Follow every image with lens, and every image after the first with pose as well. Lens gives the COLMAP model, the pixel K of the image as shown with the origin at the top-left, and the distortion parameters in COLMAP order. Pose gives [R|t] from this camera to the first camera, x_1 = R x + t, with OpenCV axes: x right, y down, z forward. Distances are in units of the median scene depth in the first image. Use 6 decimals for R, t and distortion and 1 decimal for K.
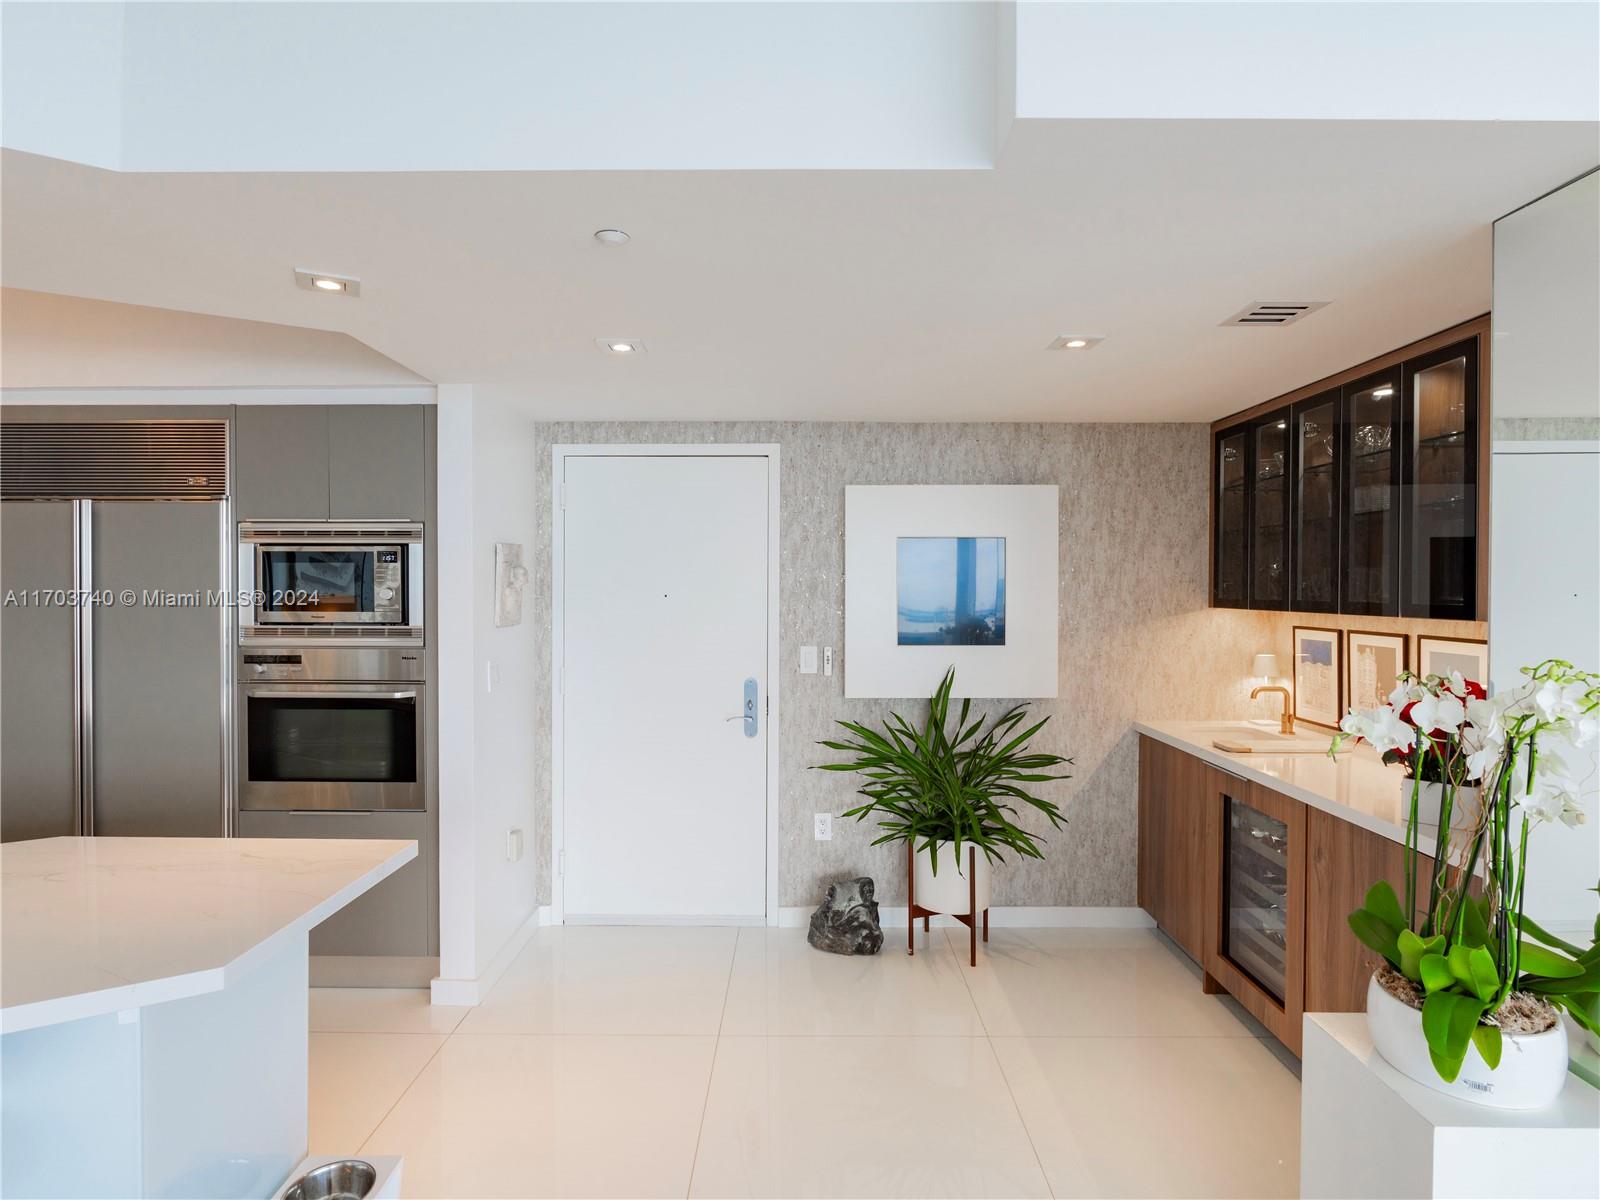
lens RADIAL K [[829.0, 0, 797.8], [0, 829.0, 598.1], [0, 0, 1]] dist [-0.008983, 0.003179]
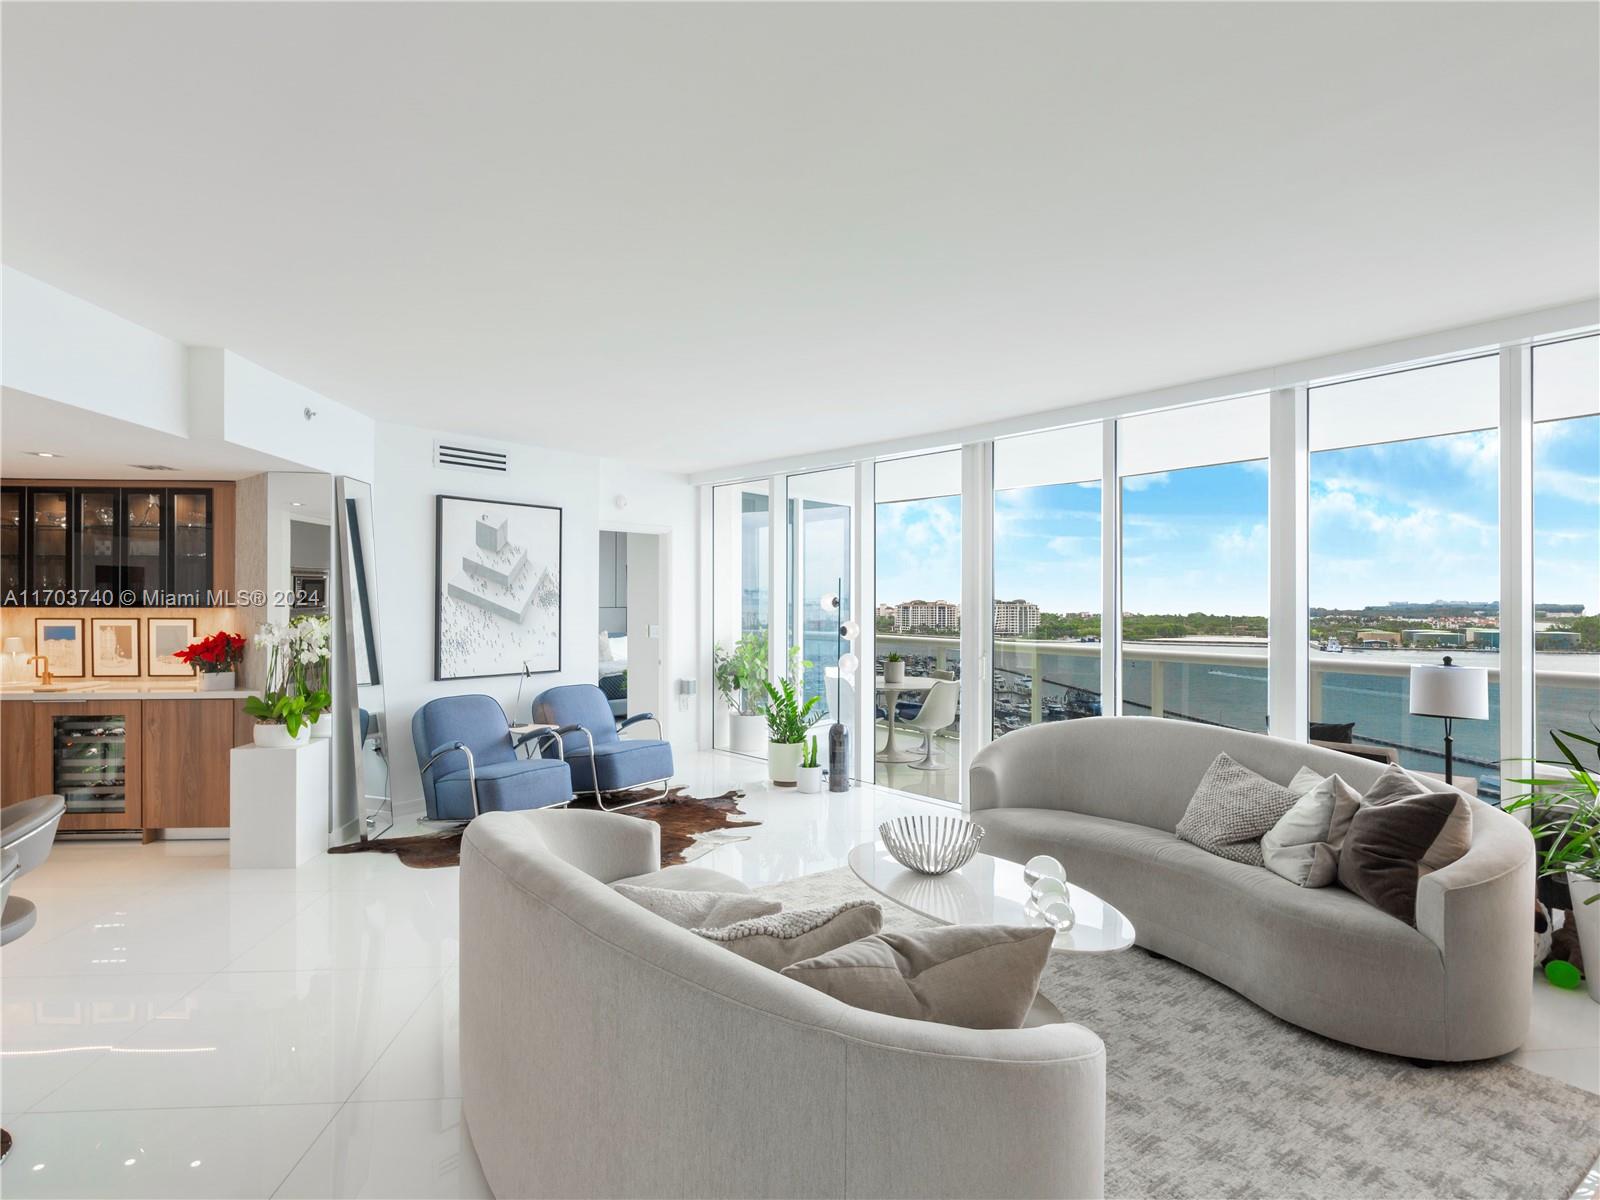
lens RADIAL K [[829.0, 0, 797.8], [0, 829.0, 598.1], [0, 0, 1]] dist [-0.008983, 0.003179]
pose [[-0.081399, -0.003783, 0.996674, -1.074905], [0.010874, 0.999930, 0.004683, 0.004357], [-0.996622, 0.011220, -0.081353, -0.311051]]
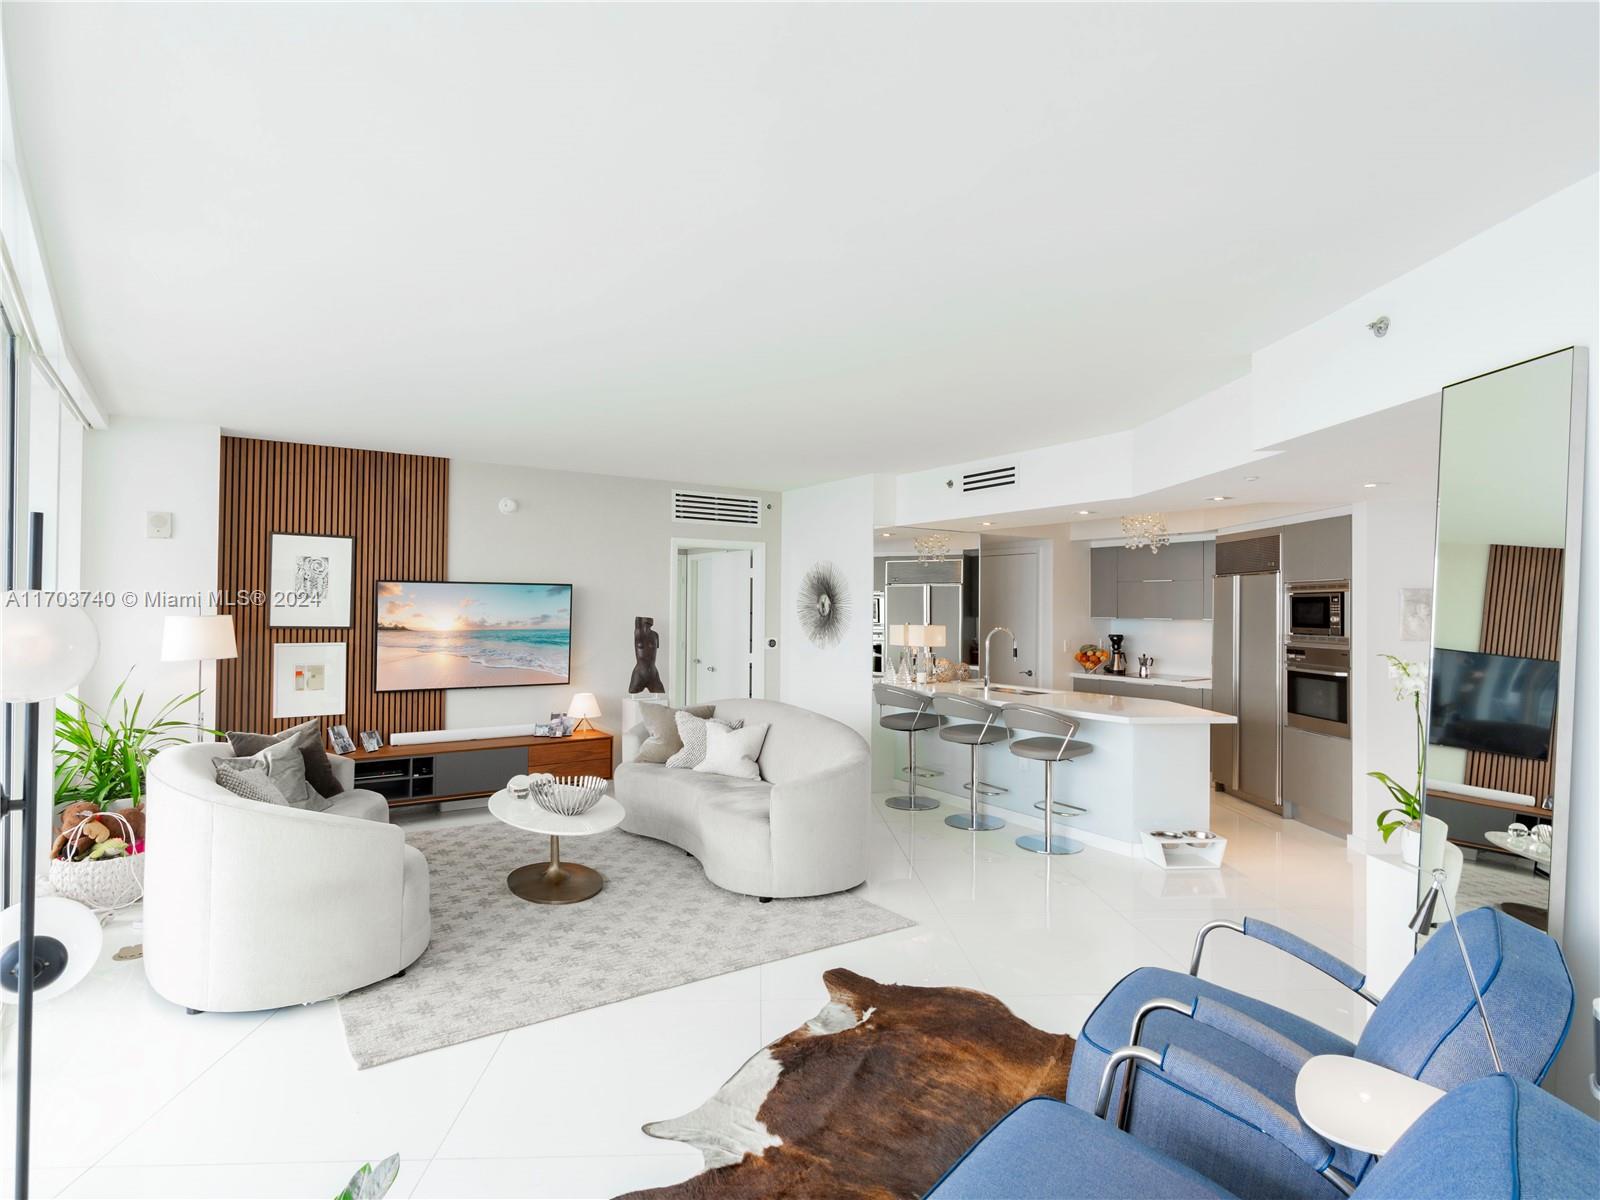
lens RADIAL K [[829.0, 0, 797.8], [0, 829.0, 598.1], [0, 0, 1]] dist [-0.008983, 0.003179]
pose [[0.055593, -0.015696, -0.998330, 1.106824], [-0.020215, 0.999654, -0.016842, 0.003039], [0.998249, 0.021118, 0.055257, -0.261421]]
